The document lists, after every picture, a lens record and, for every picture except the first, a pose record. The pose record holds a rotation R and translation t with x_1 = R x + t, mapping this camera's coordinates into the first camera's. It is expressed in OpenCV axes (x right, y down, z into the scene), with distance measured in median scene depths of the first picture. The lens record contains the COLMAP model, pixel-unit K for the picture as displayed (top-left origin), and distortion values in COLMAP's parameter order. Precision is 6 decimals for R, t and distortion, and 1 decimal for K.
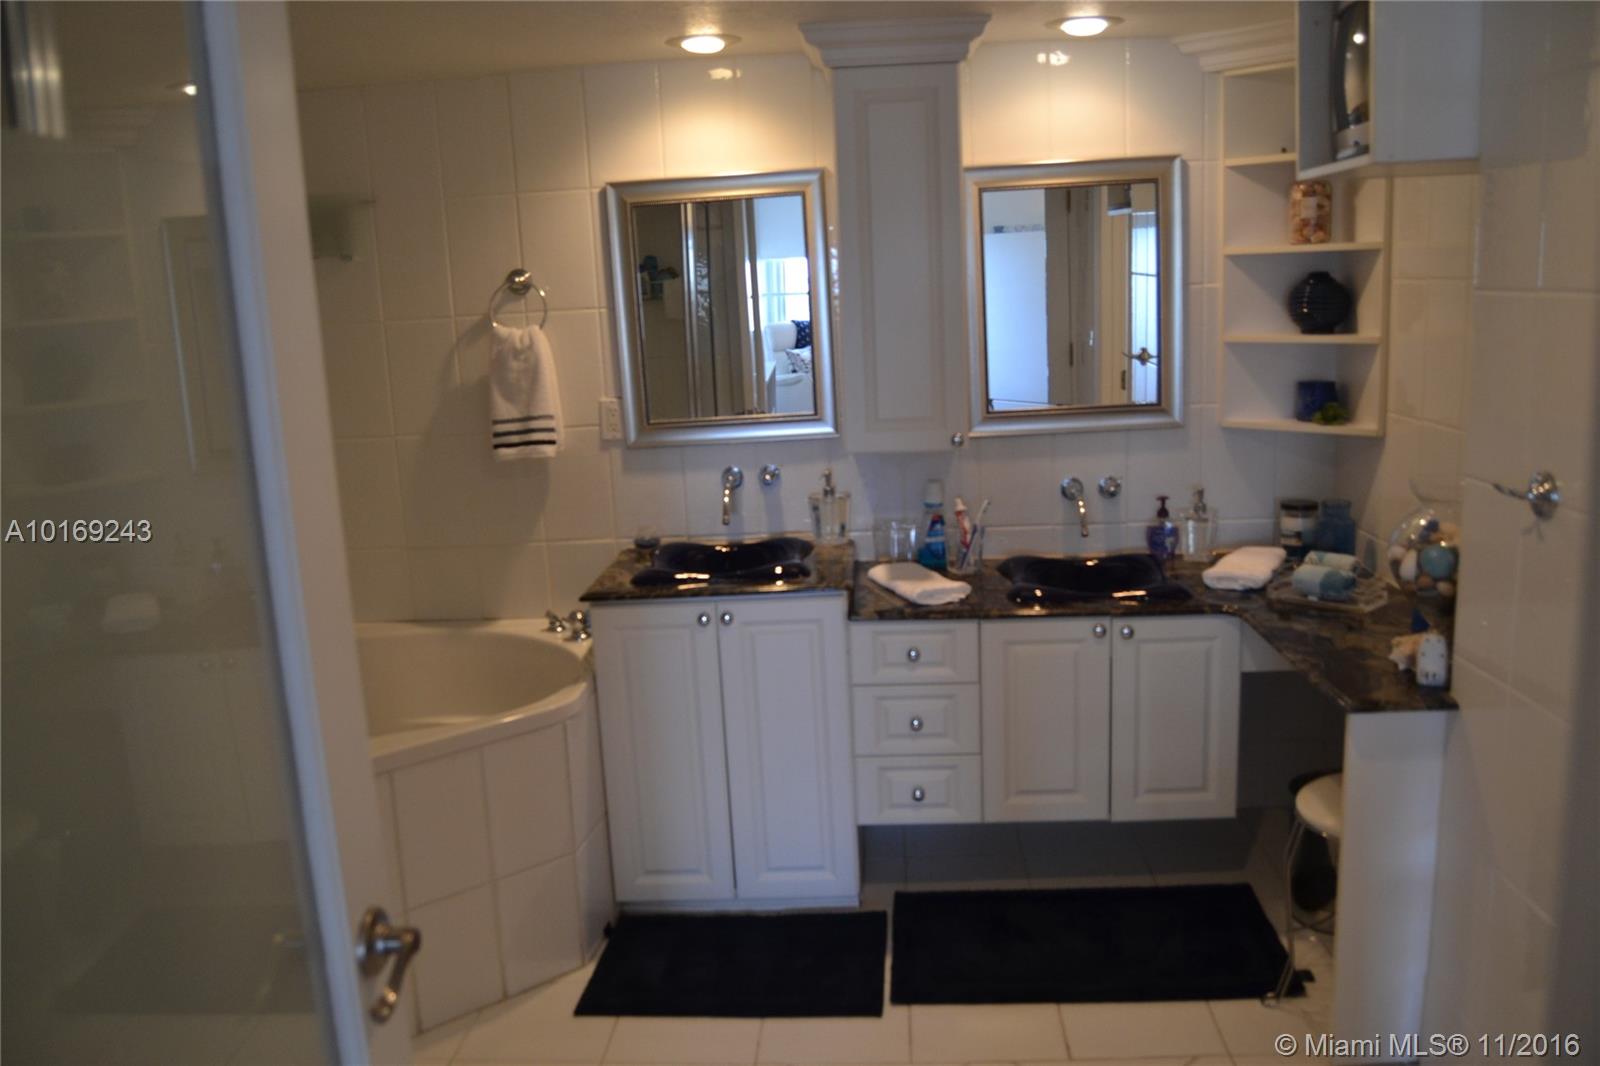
lens RADIAL K [[1284.6, 0, 795.4], [0, 1284.6, 531.4], [0, 0, 1]] dist [-0.095789, 0.034984]
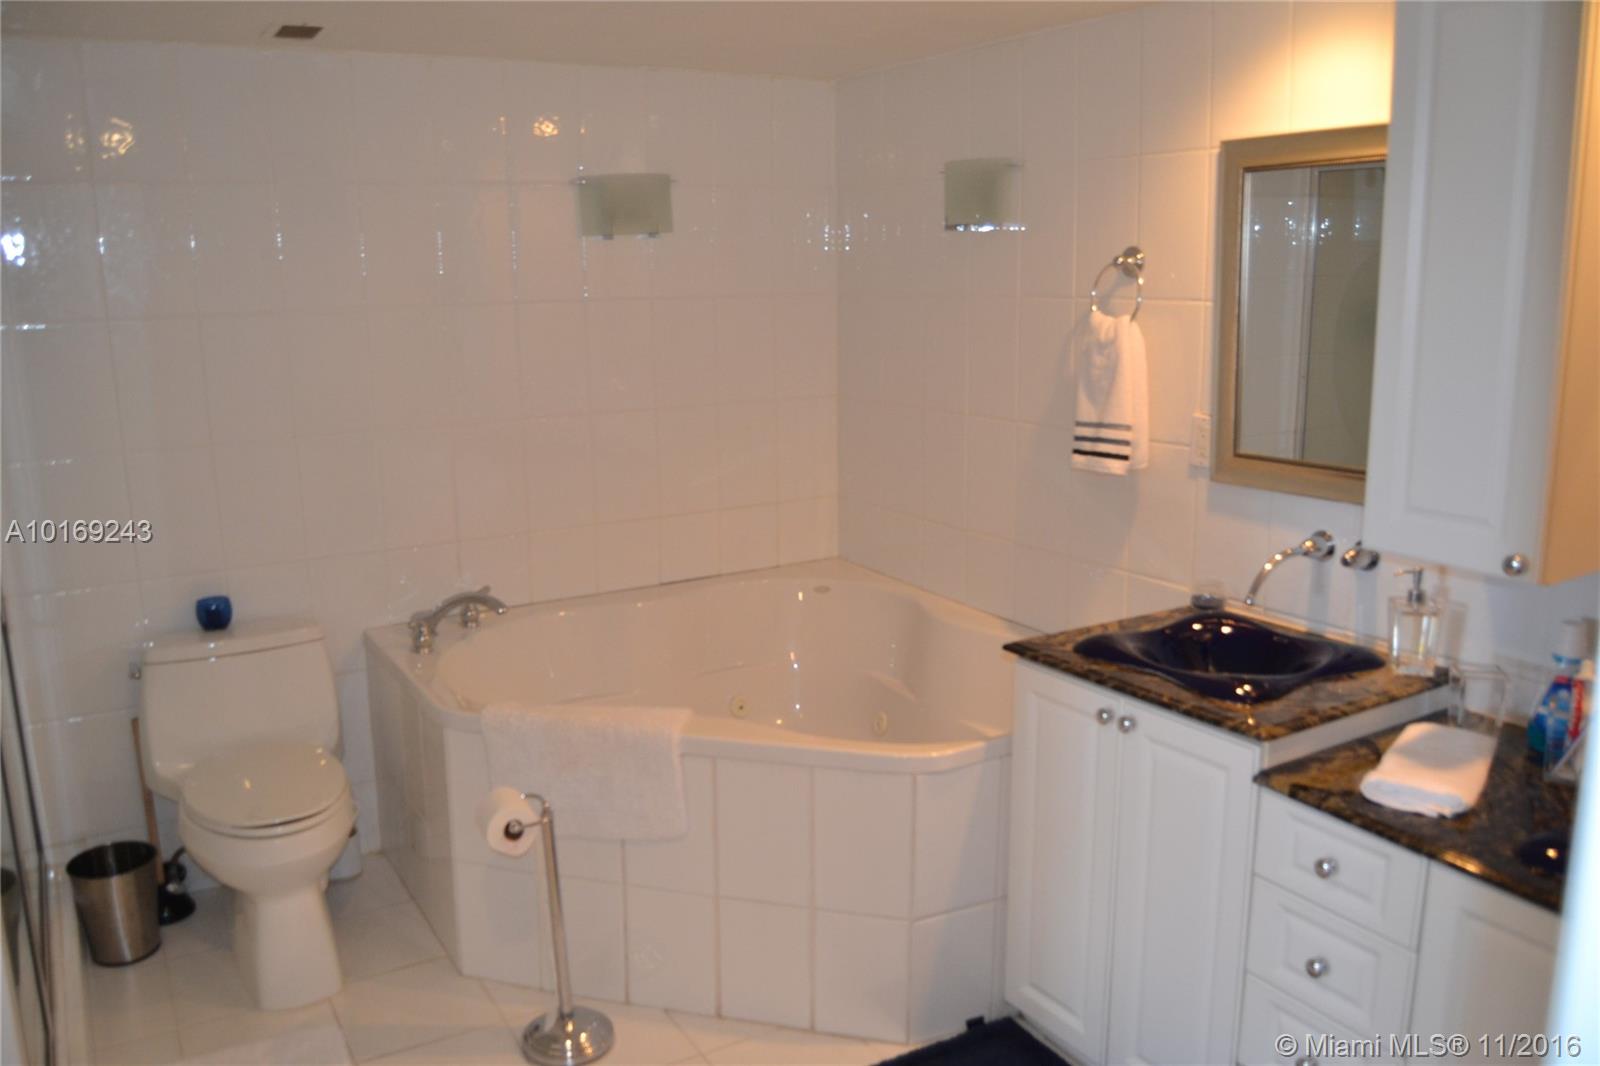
lens RADIAL K [[1284.6, 0, 798.6], [0, 1284.6, 541.6], [0, 0, 1]] dist [-0.095789, 0.034984]
pose [[0.572599, 0.214963, -0.791152, 0.361451], [-0.173359, 0.974939, 0.139430, -0.096266], [0.801297, 0.057316, 0.595515, 0.342040]]
